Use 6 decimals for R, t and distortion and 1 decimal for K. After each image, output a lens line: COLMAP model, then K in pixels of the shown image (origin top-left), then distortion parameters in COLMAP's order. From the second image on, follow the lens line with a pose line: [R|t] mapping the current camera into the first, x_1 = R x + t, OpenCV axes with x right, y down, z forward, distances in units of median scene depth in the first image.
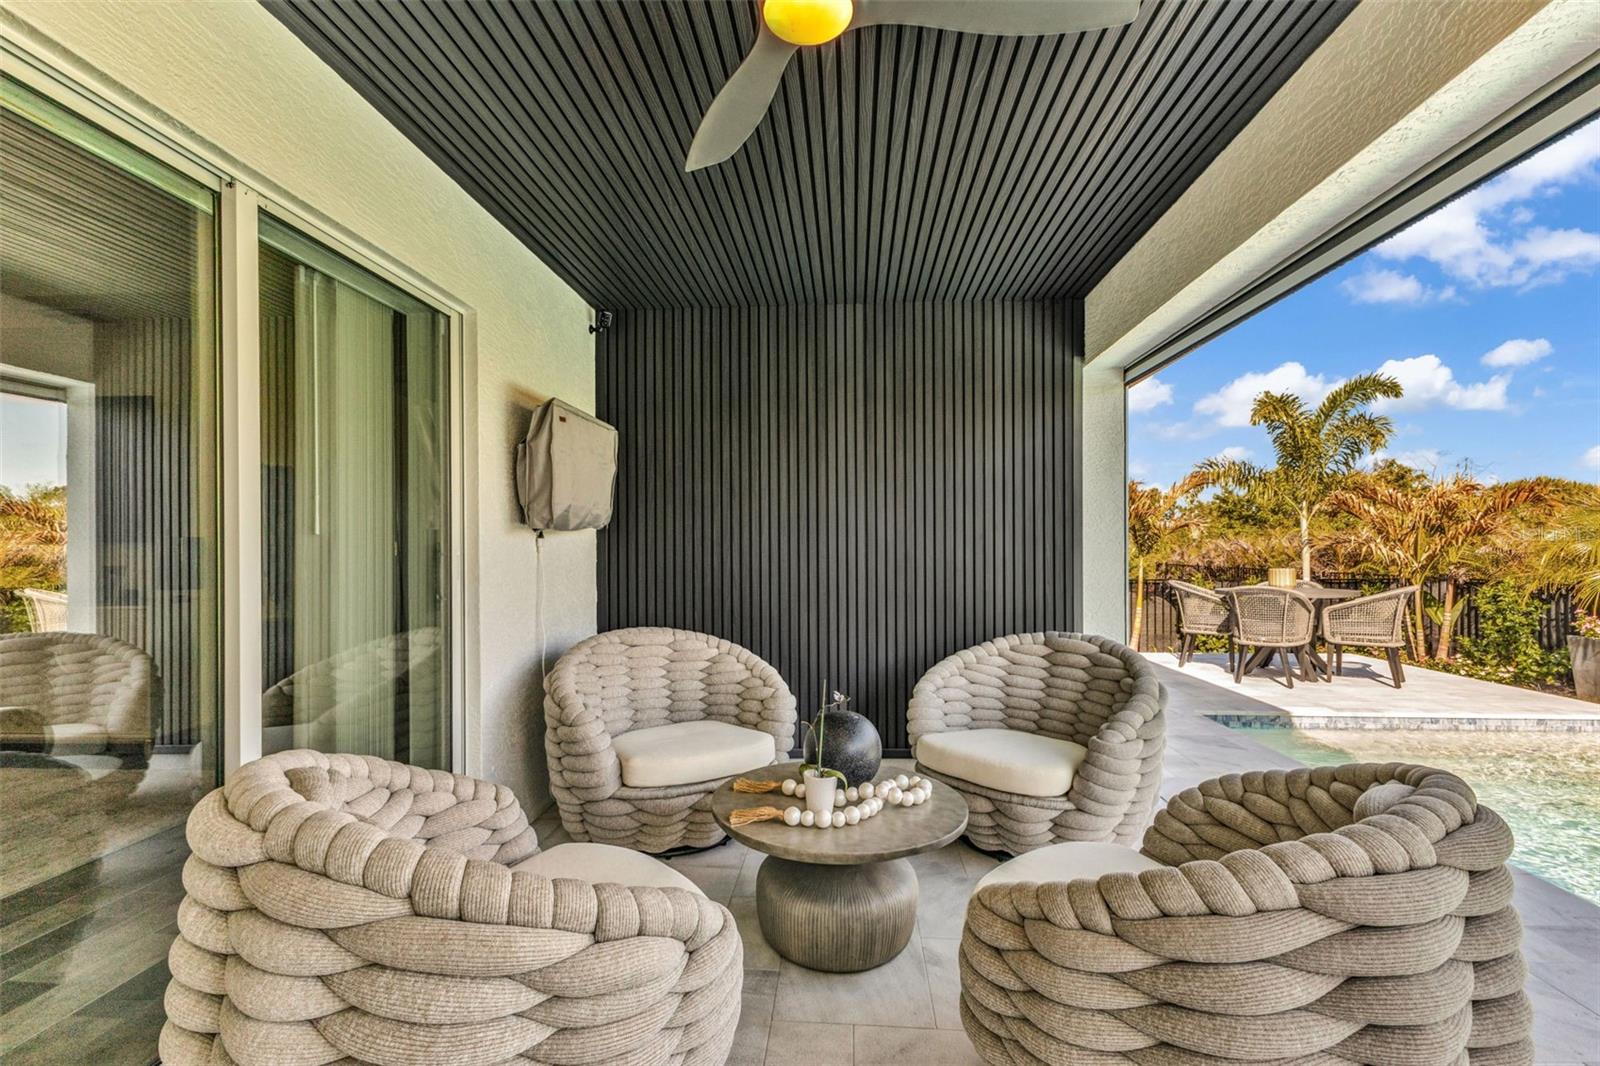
lens RADIAL K [[702.3, 0, 799.4], [0, 702.3, 544.0], [0, 0, 1]] dist [0.002511, 0.000408]
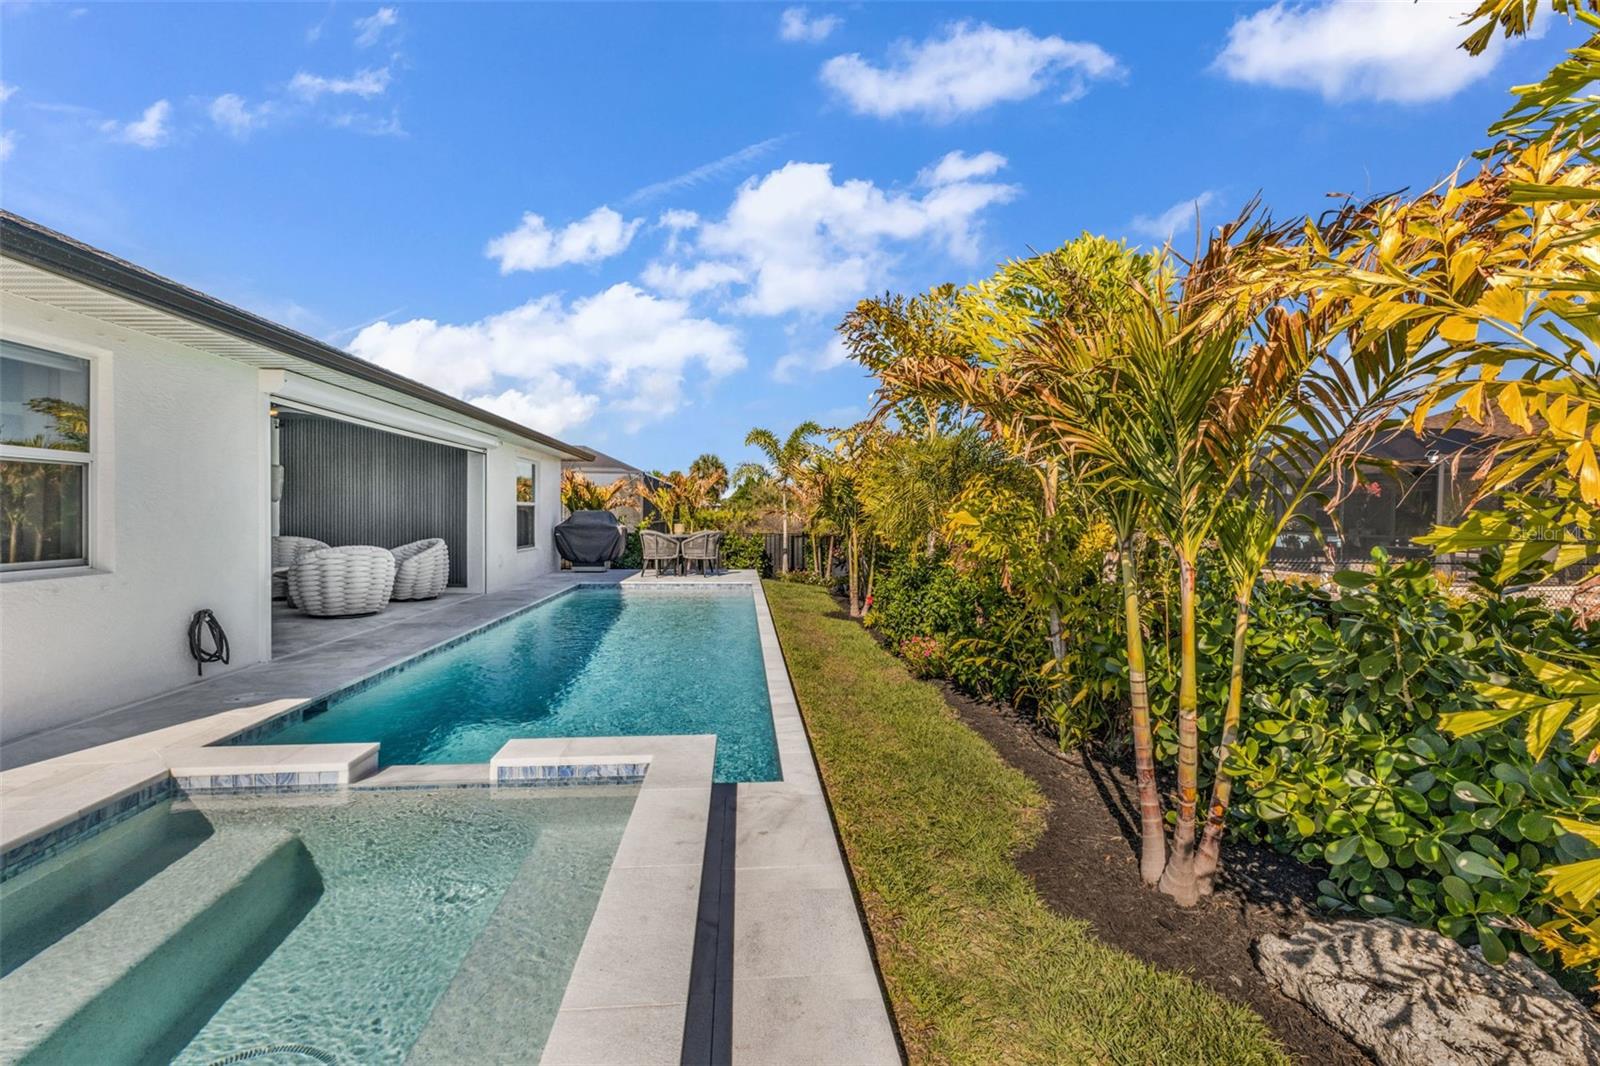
lens RADIAL K [[705.8, 0, 800.7], [0, 705.8, 521.4], [0, 0, 1]] dist [0.001341, -0.000215]
pose [[0.989140, 0.011365, 0.146534, 1.434379], [-0.013182, 0.999848, 0.011439, -0.001910], [-0.146382, -0.013246, 0.989140, -2.174490]]
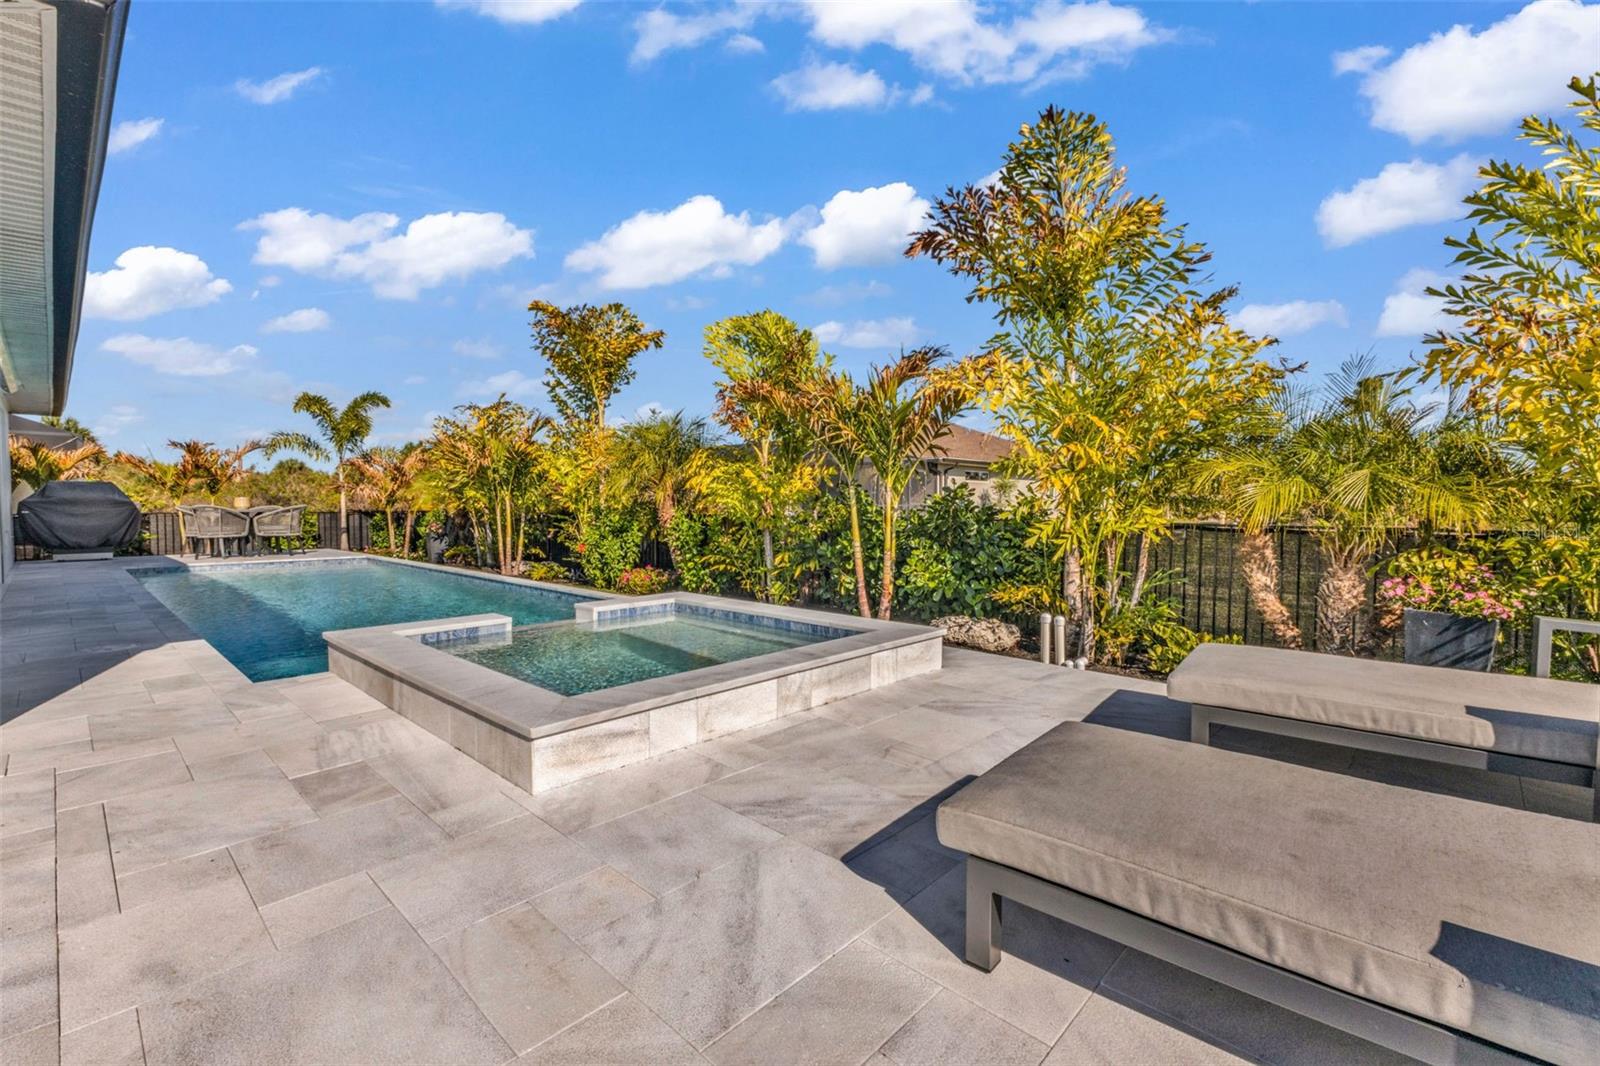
lens RADIAL K [[705.0, 0, 806.3], [0, 705.0, 527.7], [0, 0, 1]] dist [0.001031, 0.000146]
pose [[0.635582, -0.019164, 0.771796, 0.408861], [-0.005896, 0.999542, 0.029675, 0.097843], [-0.772011, -0.023411, 0.635178, -2.474867]]
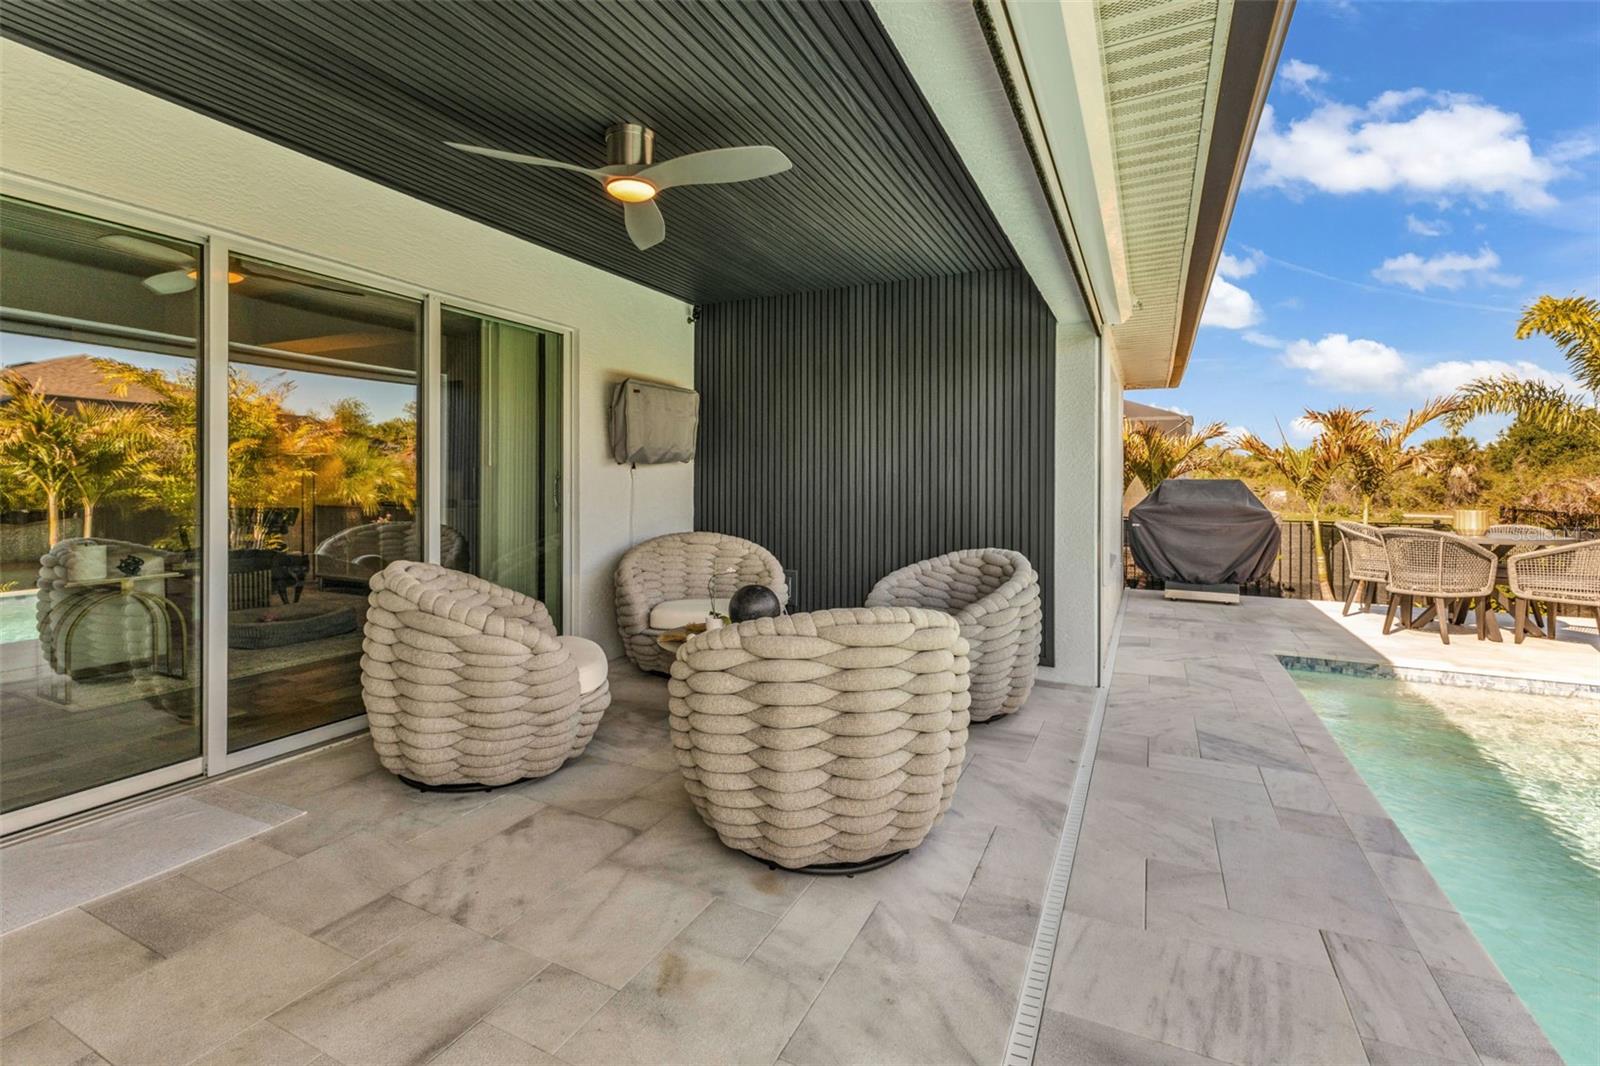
lens RADIAL K [[716.7, 0, 798.5], [0, 716.7, 478.1], [0, 0, 1]] dist [0.003357, 0.000114]
pose [[0.923099, 0.009841, -0.384437, 0.511744], [-0.010264, 0.999947, 0.000952, 0.006293], [0.384426, 0.003067, 0.923151, -0.265041]]
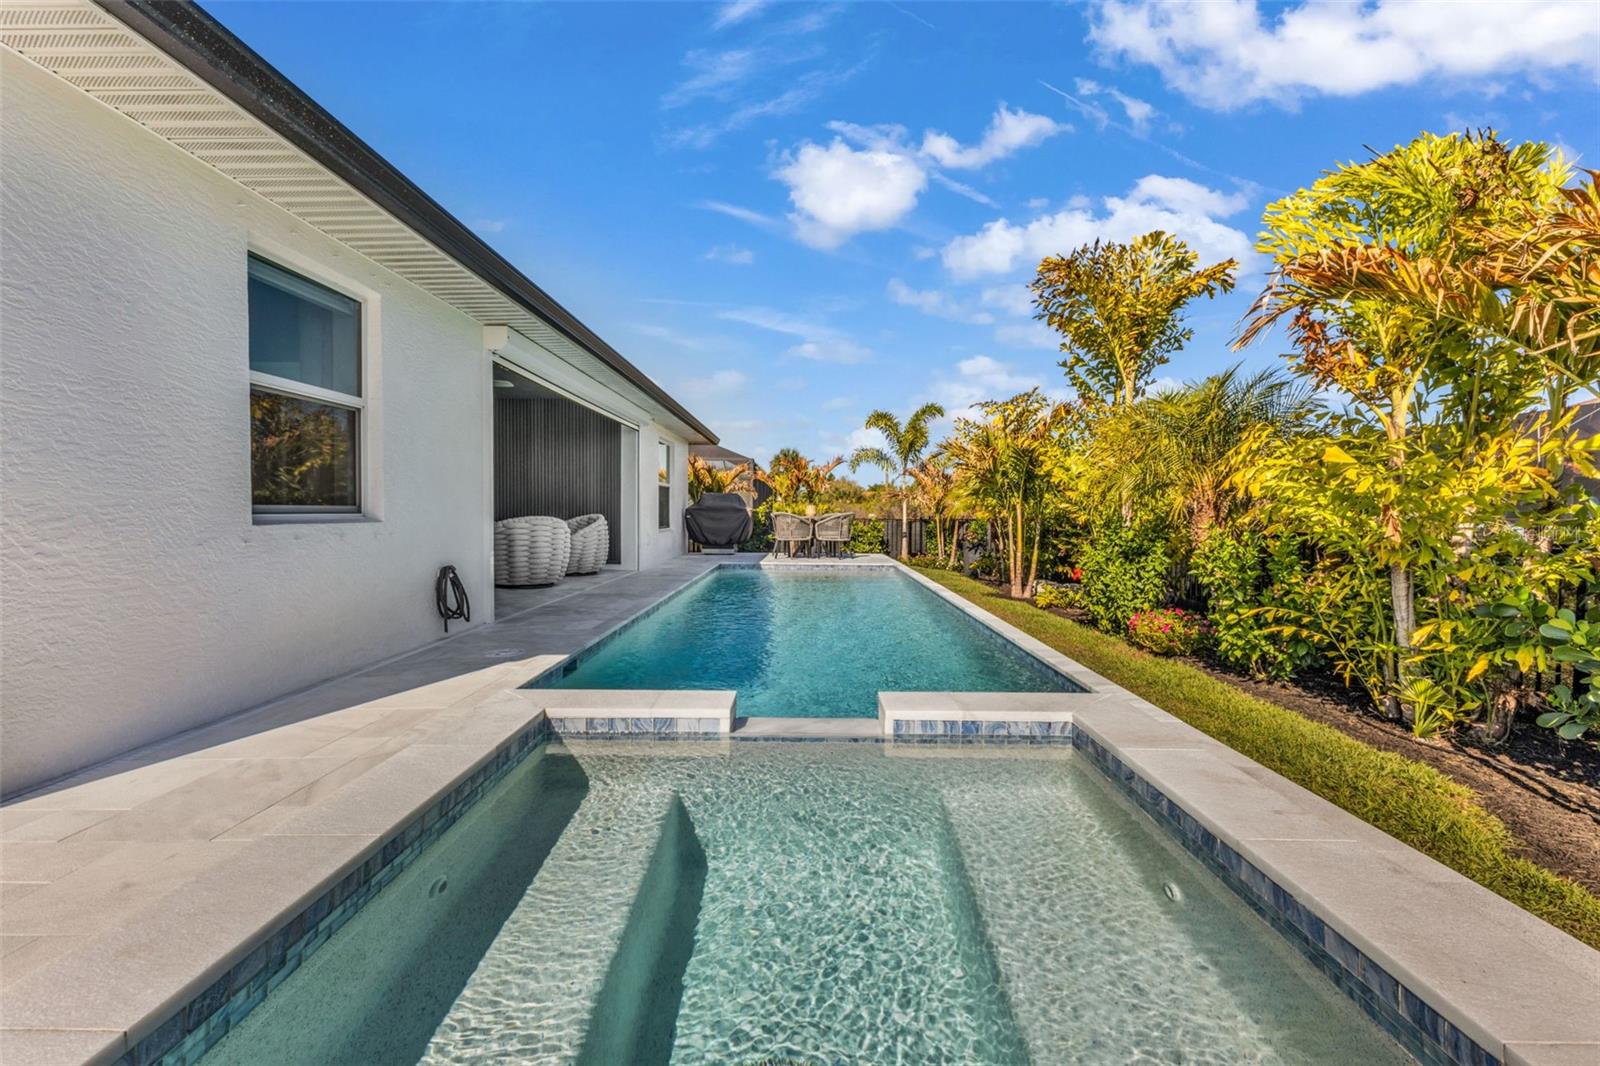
lens RADIAL K [[694.3, 0, 798.1], [0, 694.3, 529.0], [0, 0, 1]] dist [0.008177, -0.000107]
pose [[0.998616, 0.012675, 0.051035, 1.067168], [-0.014151, 0.999489, 0.028651, 0.088918], [-0.050646, -0.029334, 0.998286, -1.999793]]
